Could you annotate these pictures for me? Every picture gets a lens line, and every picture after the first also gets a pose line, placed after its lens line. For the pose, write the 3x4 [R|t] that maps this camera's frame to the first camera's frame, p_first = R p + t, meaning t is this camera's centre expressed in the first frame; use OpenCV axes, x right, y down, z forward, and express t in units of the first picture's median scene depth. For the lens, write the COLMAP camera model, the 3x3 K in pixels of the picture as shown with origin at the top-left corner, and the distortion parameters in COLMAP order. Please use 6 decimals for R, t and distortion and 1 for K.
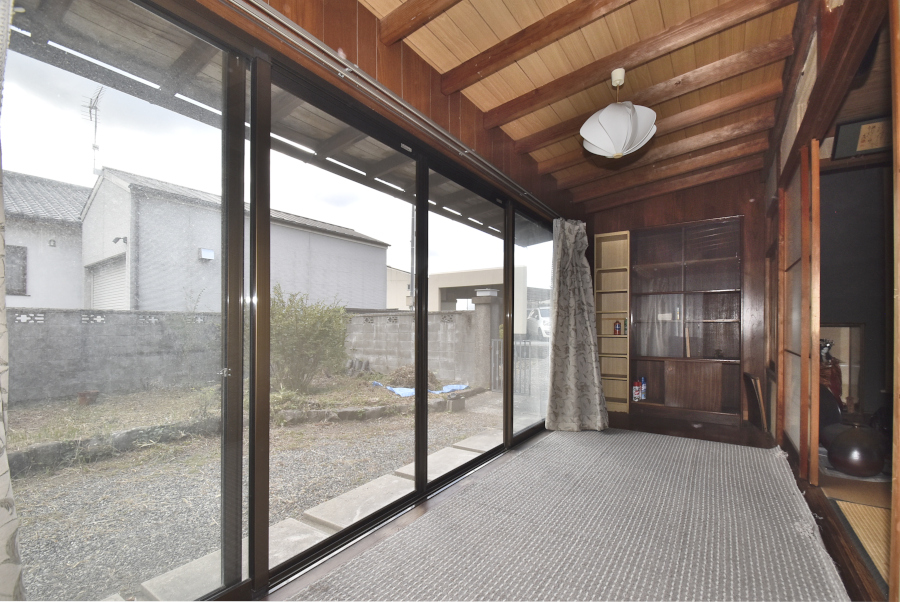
lens RADIAL K [[386.3, 0, 452.9], [0, 386.3, 326.0], [0, 0, 1]] dist [0.026402, -0.021207]
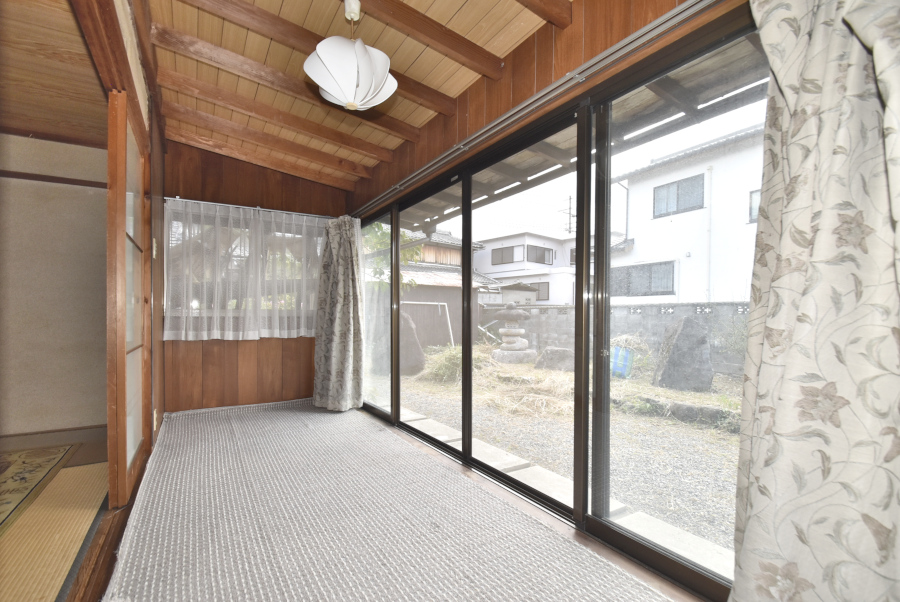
lens RADIAL K [[424.3, 0, 471.1], [0, 424.3, 312.6], [0, 0, 1]] dist [-0.000110, -0.000036]
pose [[-0.374586, -0.006266, -0.927171, 0.849366], [-0.001562, 0.999980, -0.006127, -0.003449], [0.927191, -0.000847, -0.374588, 1.154063]]
